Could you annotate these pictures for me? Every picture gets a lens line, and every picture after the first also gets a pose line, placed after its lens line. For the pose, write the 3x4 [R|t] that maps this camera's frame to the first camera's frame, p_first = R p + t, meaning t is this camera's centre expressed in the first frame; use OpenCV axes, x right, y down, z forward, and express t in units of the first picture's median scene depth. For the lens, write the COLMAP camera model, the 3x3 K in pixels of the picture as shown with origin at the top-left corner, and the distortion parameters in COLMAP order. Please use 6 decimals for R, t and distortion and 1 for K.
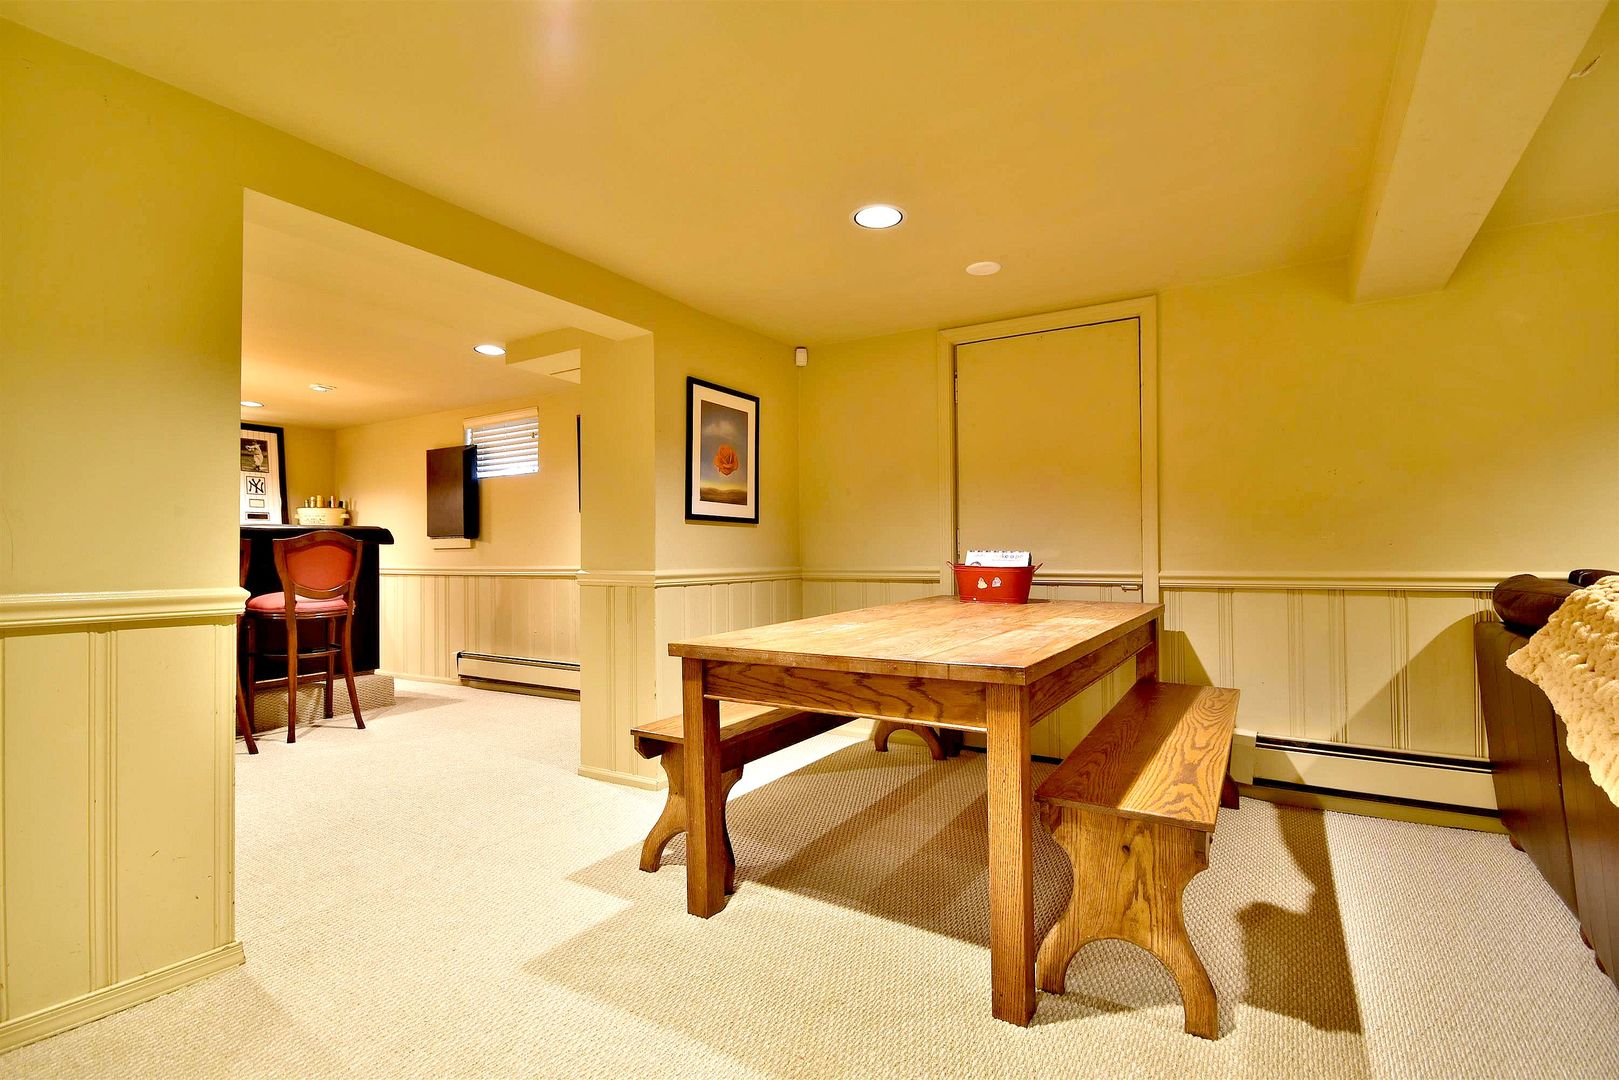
lens RADIAL K [[769.2, 0, 810.0], [0, 769.2, 539.3], [0, 0, 1]] dist [0.012506, -0.003741]
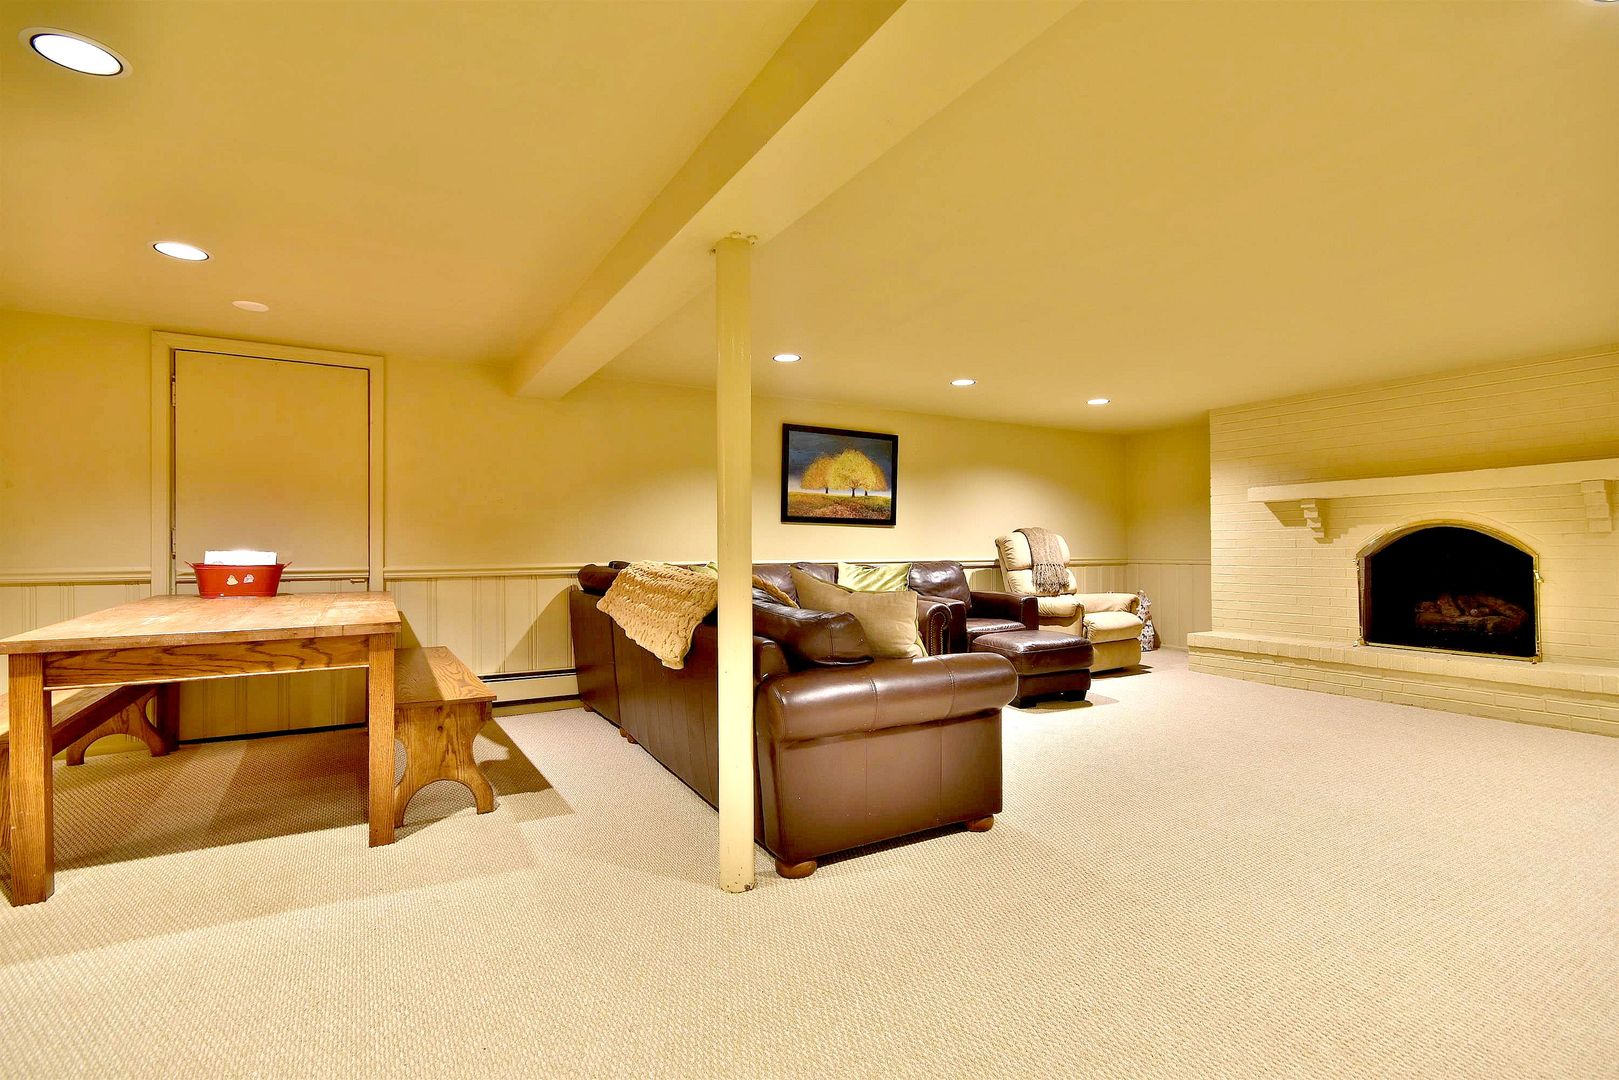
lens RADIAL K [[769.2, 0, 806.7], [0, 769.2, 544.7], [0, 0, 1]] dist [0.012506, -0.003741]
pose [[0.471221, 0.009301, 0.881966, -0.580609], [-0.012402, 0.999915, -0.003918, -0.000508], [-0.881928, -0.009092, 0.471296, -0.407043]]
